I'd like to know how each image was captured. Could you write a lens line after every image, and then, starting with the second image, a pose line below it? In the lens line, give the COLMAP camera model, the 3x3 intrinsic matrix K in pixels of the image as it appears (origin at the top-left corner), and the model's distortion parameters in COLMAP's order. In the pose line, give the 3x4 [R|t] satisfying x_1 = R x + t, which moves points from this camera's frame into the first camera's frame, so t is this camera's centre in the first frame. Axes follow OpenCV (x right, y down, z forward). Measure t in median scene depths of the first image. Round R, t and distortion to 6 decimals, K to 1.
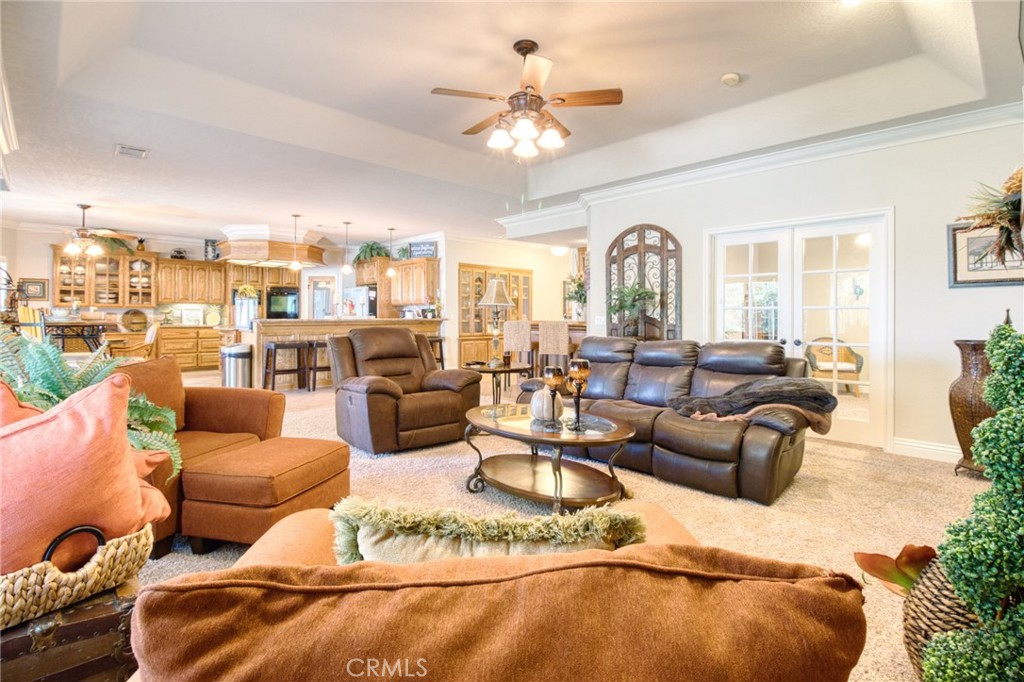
lens RADIAL K [[489.6, 0, 519.7], [0, 489.6, 312.2], [0, 0, 1]] dist [-0.003700, -0.012311]
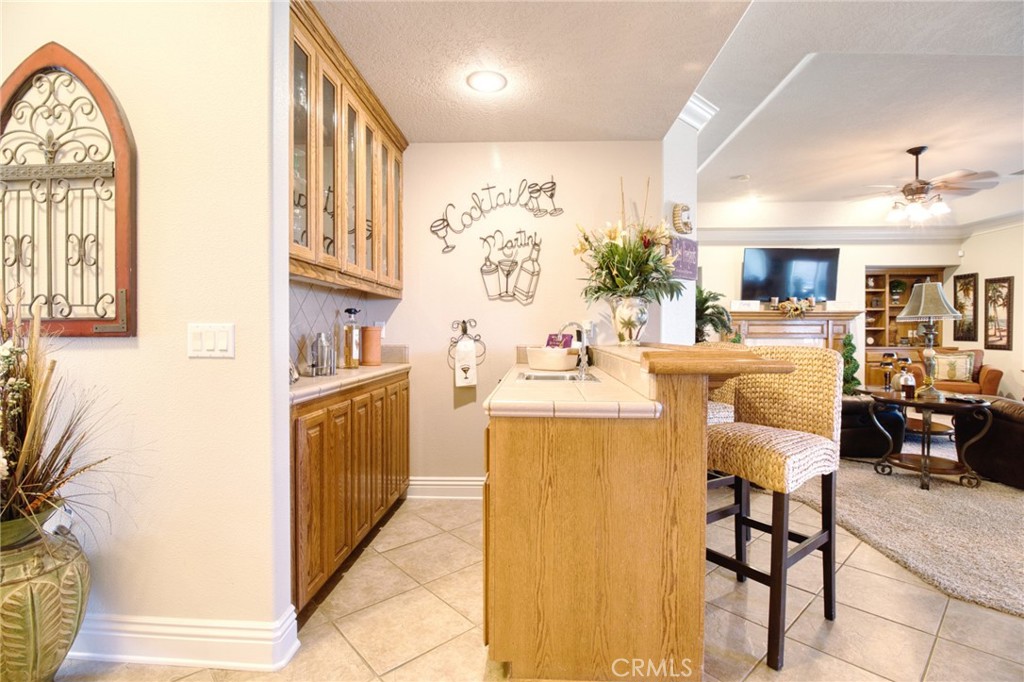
lens RADIAL K [[475.8, 0, 519.3], [0, 475.8, 338.1], [0, 0, 1]] dist [-0.004834, -0.009706]
pose [[-0.681351, -0.016759, 0.731764, -0.086286], [-0.012328, 0.999859, 0.011420, 0.009741], [-0.731853, -0.001240, -0.681462, 1.129187]]
